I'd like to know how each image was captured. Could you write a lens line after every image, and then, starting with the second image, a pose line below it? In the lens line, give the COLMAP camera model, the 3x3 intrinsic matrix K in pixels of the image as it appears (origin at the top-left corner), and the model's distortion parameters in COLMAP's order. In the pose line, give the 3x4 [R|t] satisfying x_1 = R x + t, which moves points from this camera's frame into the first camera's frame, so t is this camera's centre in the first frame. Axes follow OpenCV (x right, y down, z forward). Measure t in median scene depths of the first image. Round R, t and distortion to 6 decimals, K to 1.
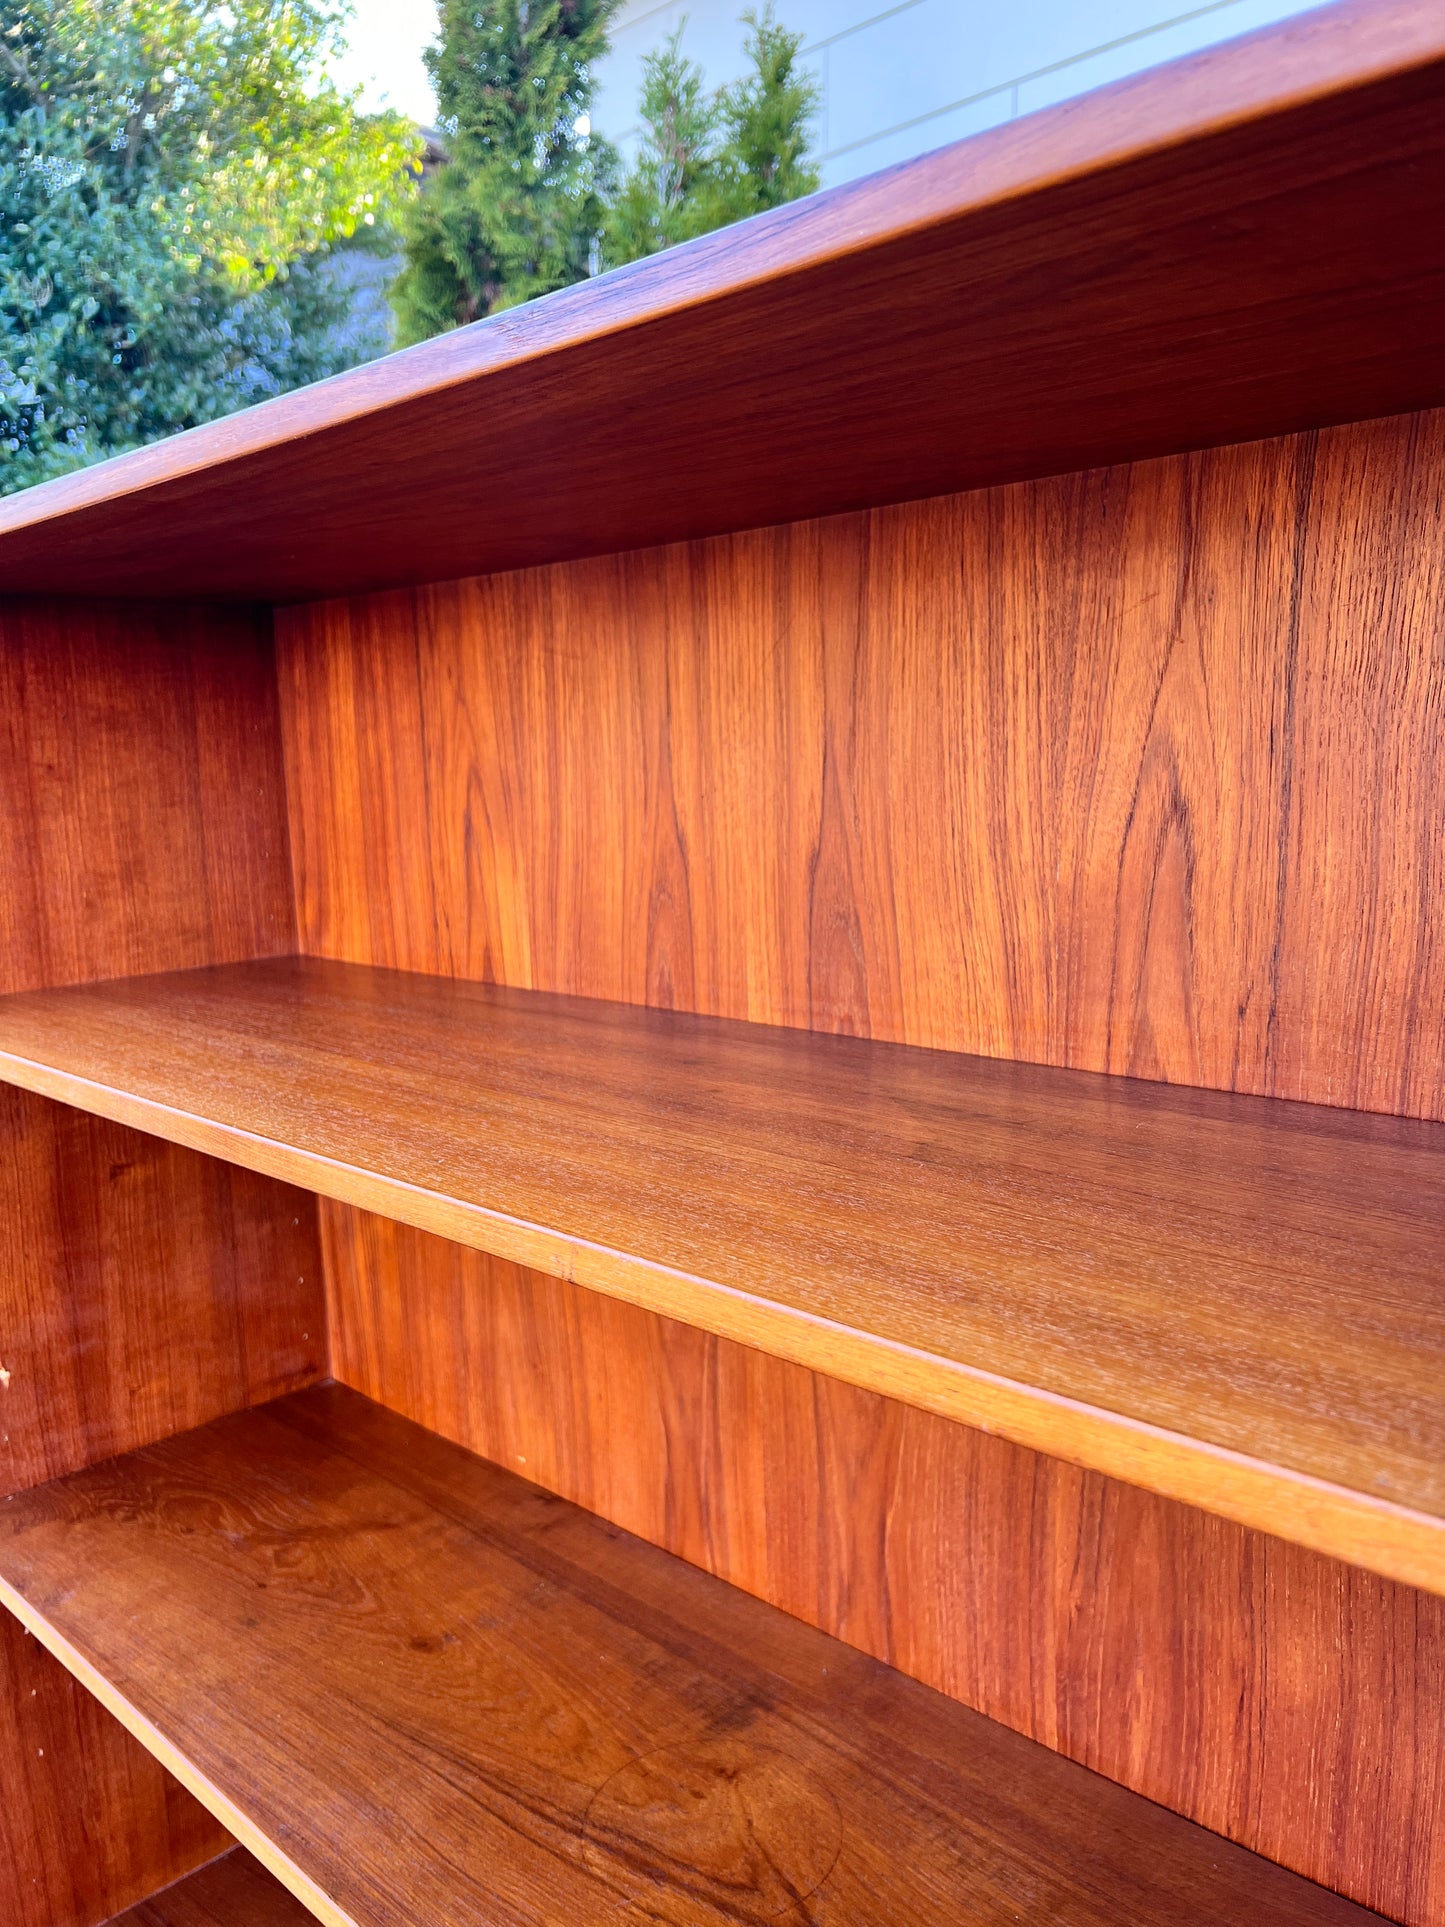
lens RADIAL K [[1451.9, 0, 713.1], [0, 1451.9, 978.8], [0, 0, 1]] dist [0.058608, -0.075516]
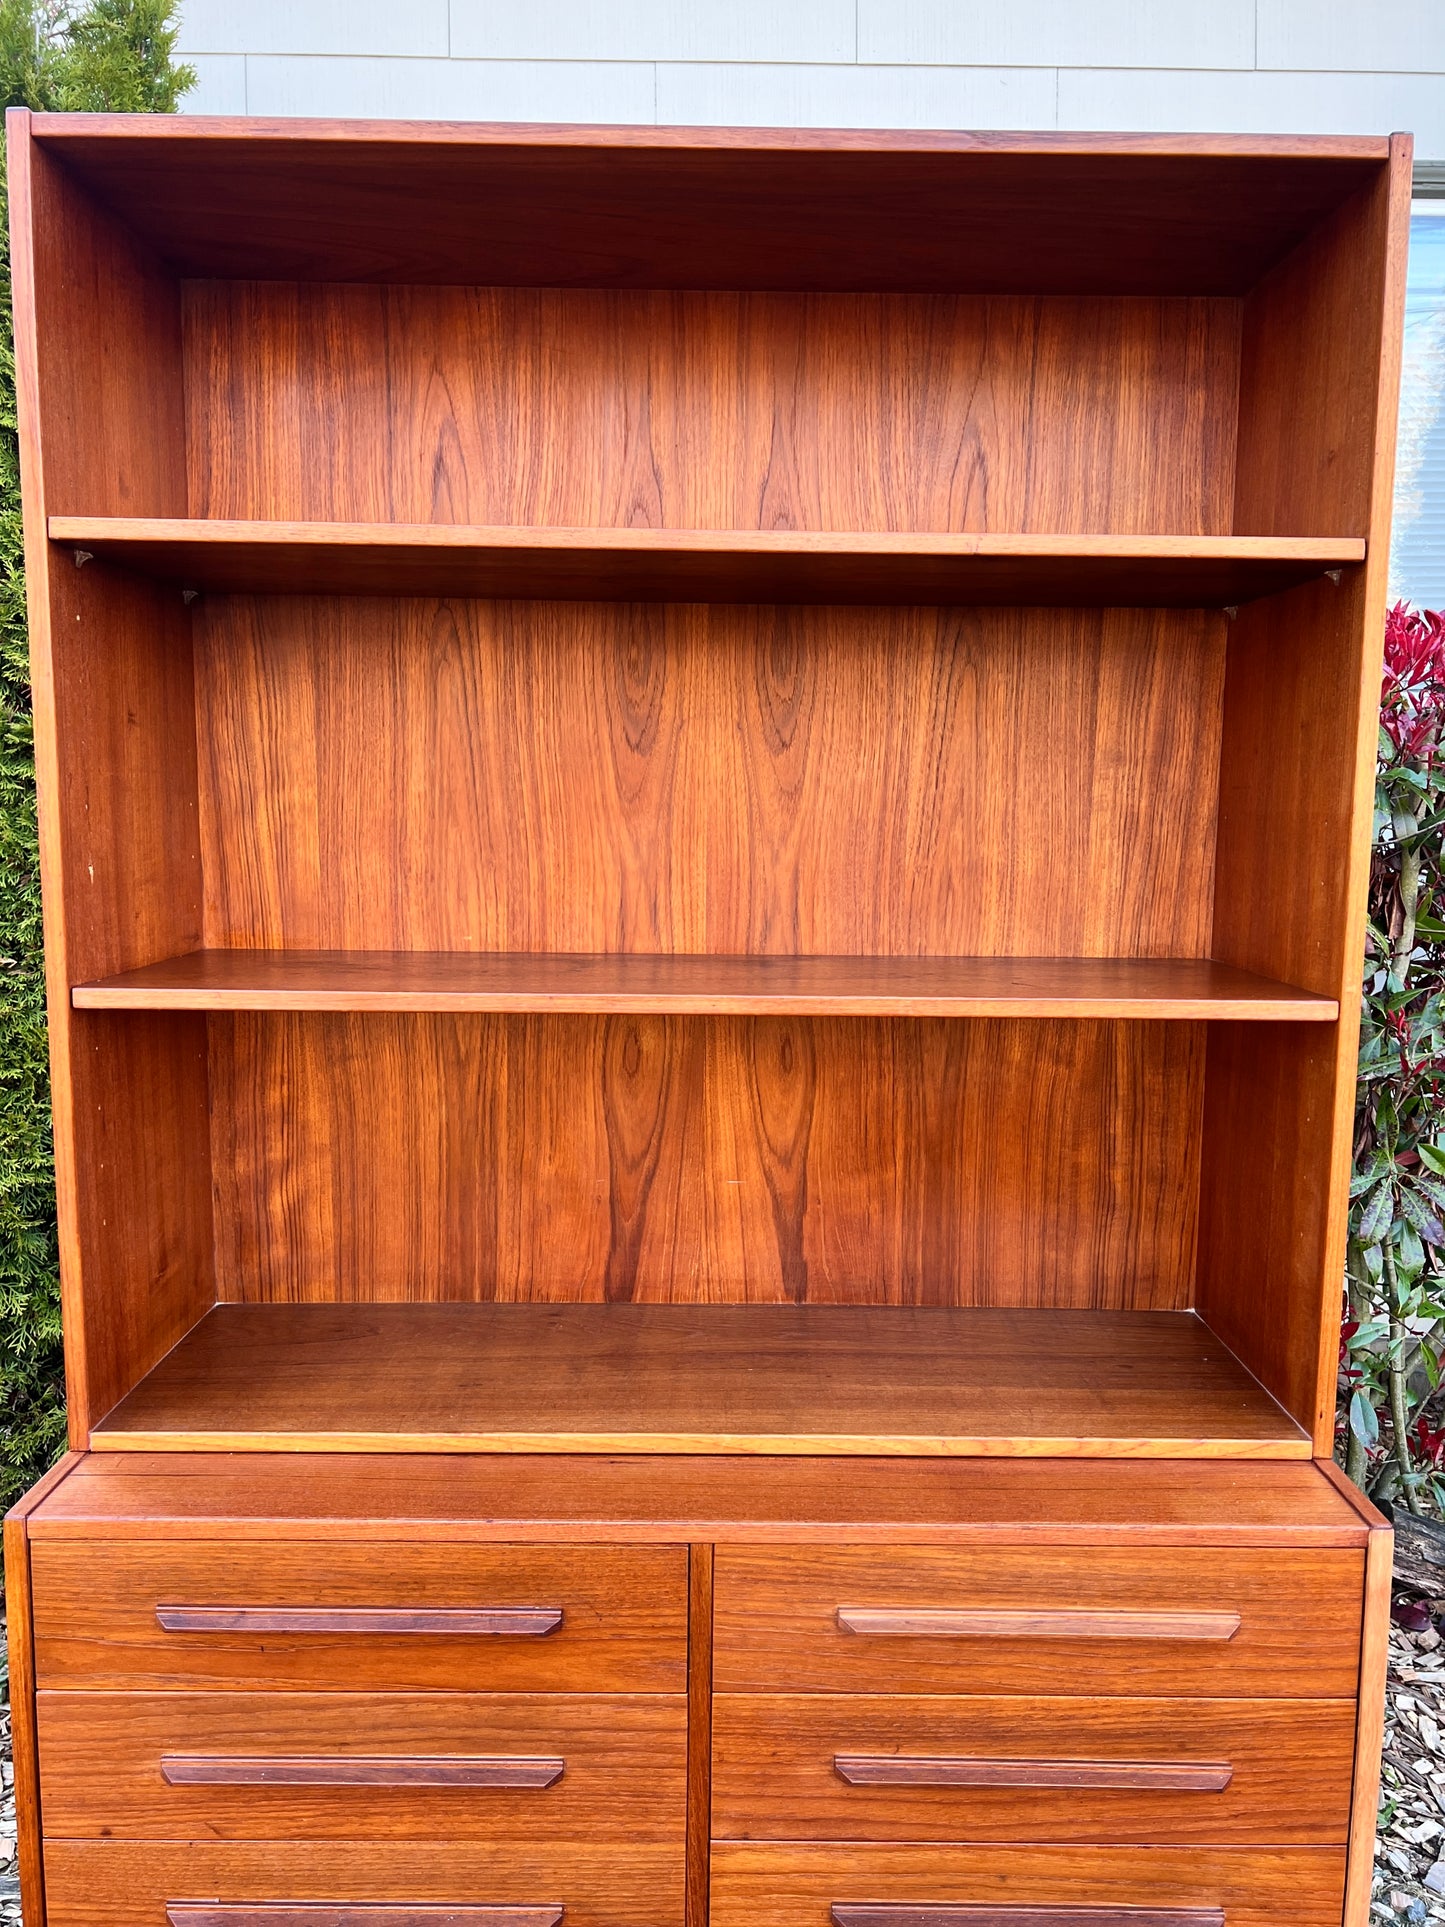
lens RADIAL K [[1475.7, 0, 731.8], [0, 1475.7, 970.3], [0, 0, 1]] dist [0.058945, -0.080058]
pose [[0.708132, -0.042513, 0.704799, -0.126606], [0.074954, 0.997072, -0.015166, 0.053630], [-0.702090, 0.063567, 0.709245, -0.022495]]
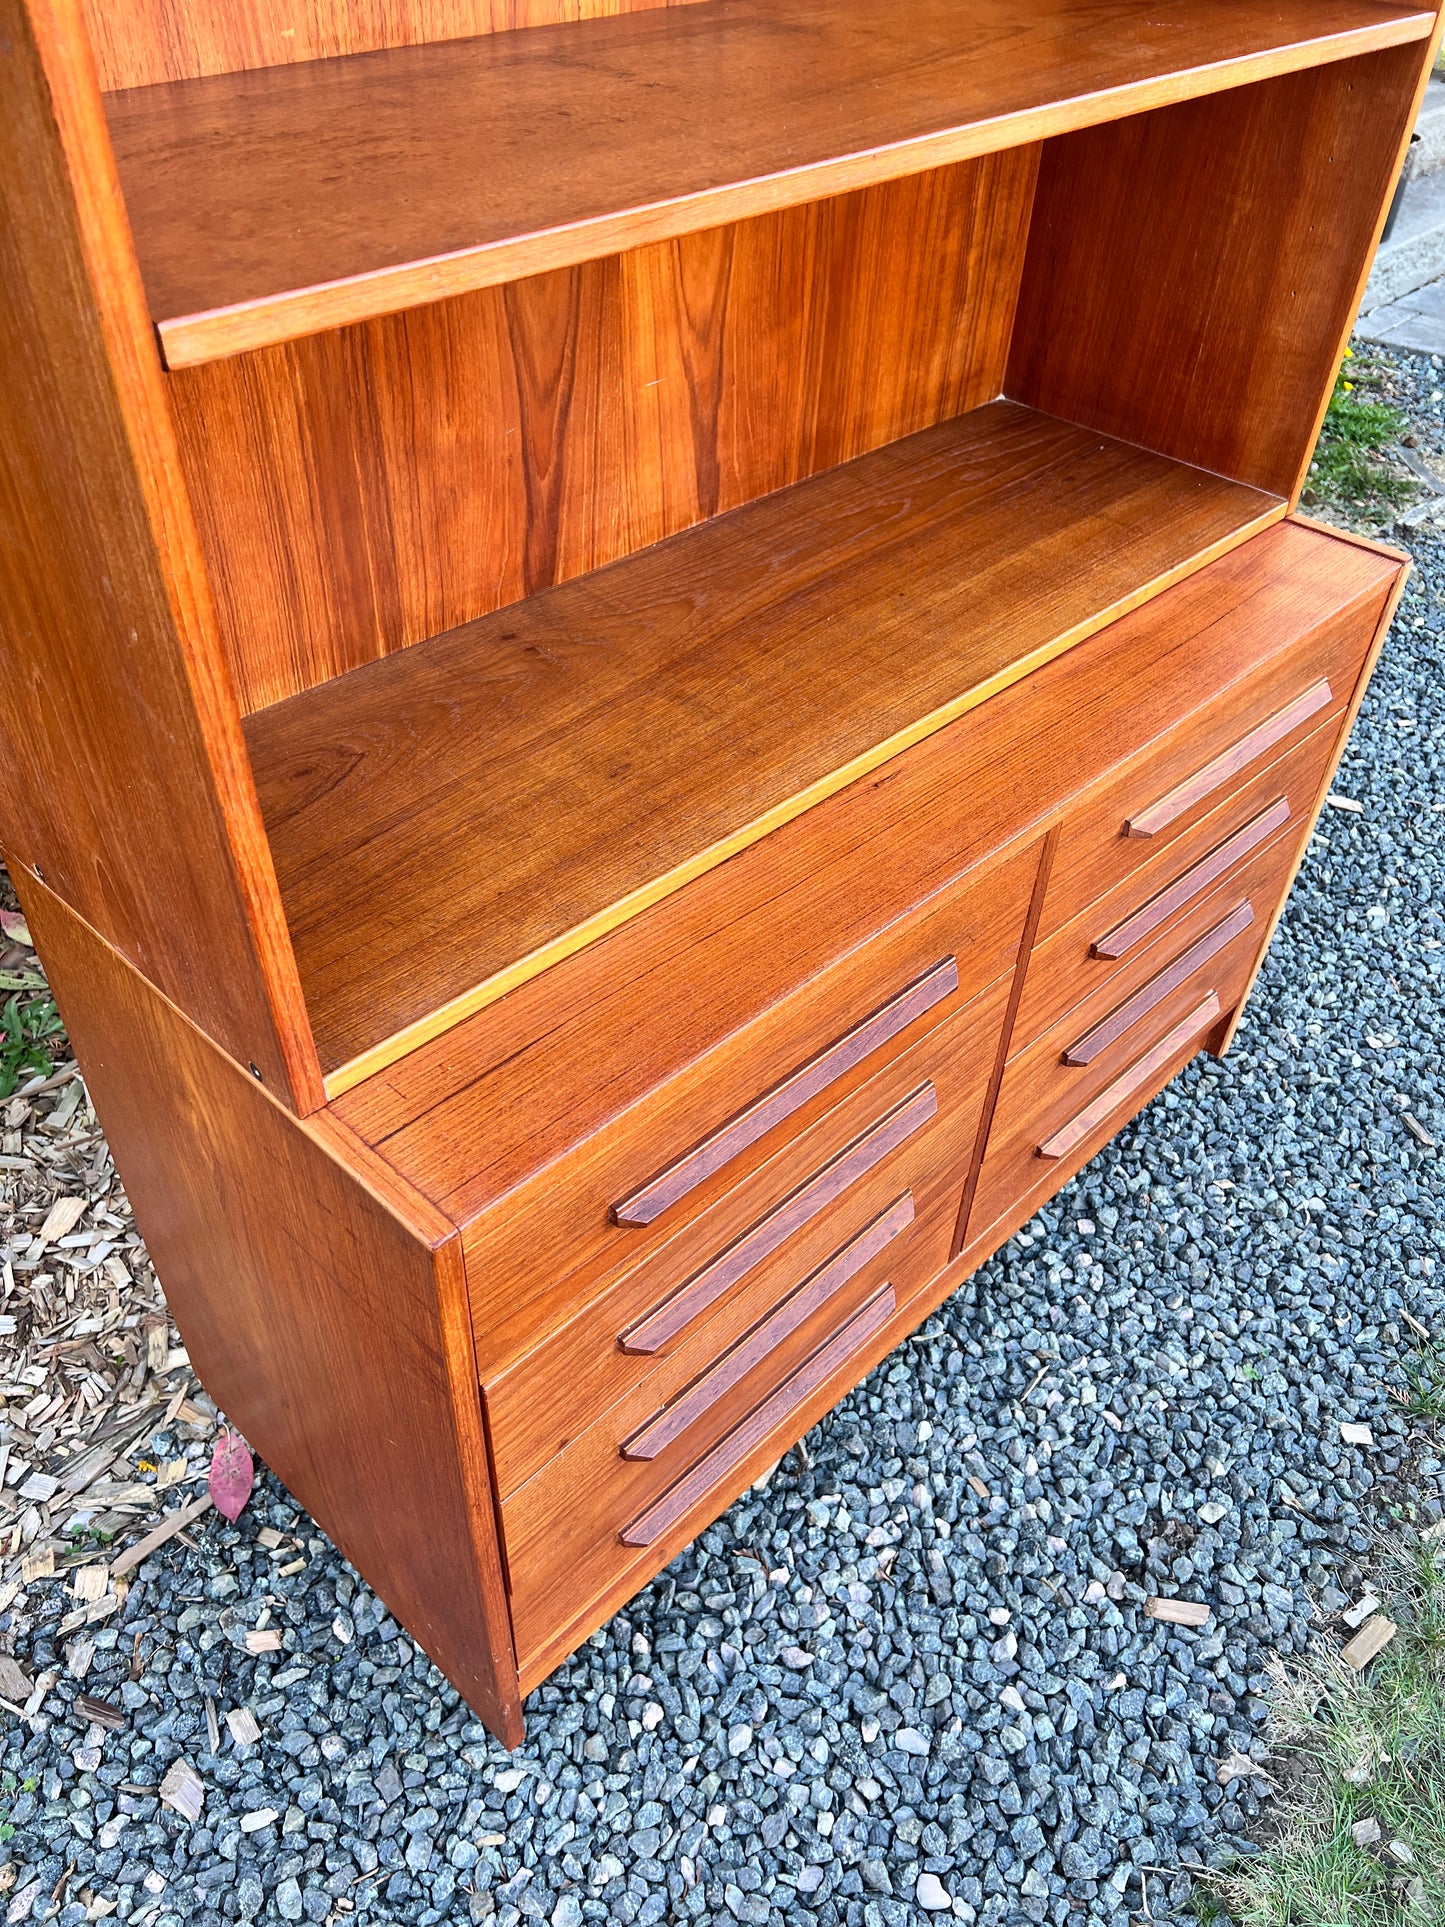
lens RADIAL K [[1459.4, 0, 723.3], [0, 1459.4, 964.1], [0, 0, 1]] dist [0.036830, -0.039079]
pose [[-0.005504, -0.647208, 0.762293, -0.133267], [0.118599, 0.756502, 0.643148, 0.031384], [-0.992927, 0.093947, 0.072595, 0.104122]]
